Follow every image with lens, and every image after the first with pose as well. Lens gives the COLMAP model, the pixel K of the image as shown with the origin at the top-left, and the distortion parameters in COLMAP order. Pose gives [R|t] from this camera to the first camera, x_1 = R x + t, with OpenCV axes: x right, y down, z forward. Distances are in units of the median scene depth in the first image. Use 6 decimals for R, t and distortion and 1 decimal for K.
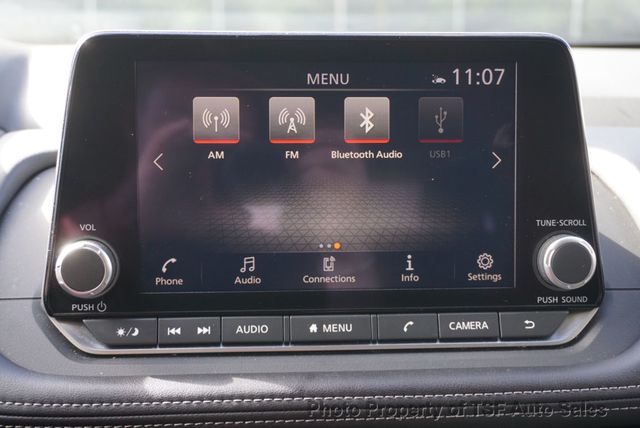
lens RADIAL K [[852.9, 0, 320.0], [0, 852.9, 214.0], [0, 0, 1]] dist [0.013986, 0.008921]
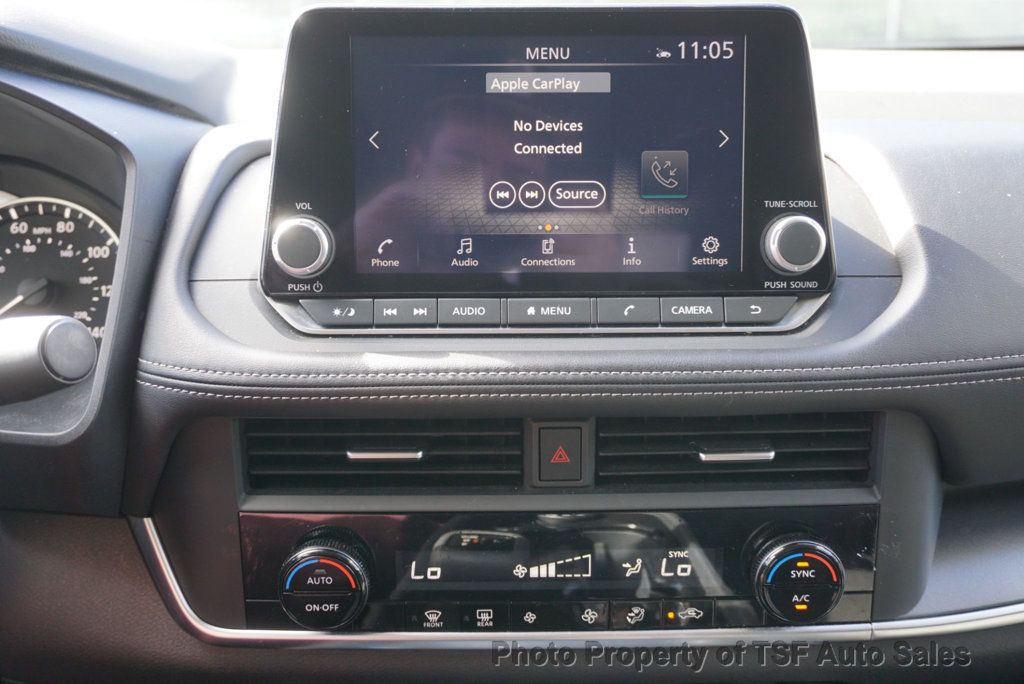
lens RADIAL K [[1011.6, 0, 511.8], [0, 1011.6, 325.2], [0, 0, 1]] dist [0.000608, -0.005971]
pose [[0.998305, 0.006684, -0.057808, 0.036906], [-0.004187, 0.999057, 0.043205, 0.099753], [0.058042, -0.042889, 0.997392, -0.158252]]
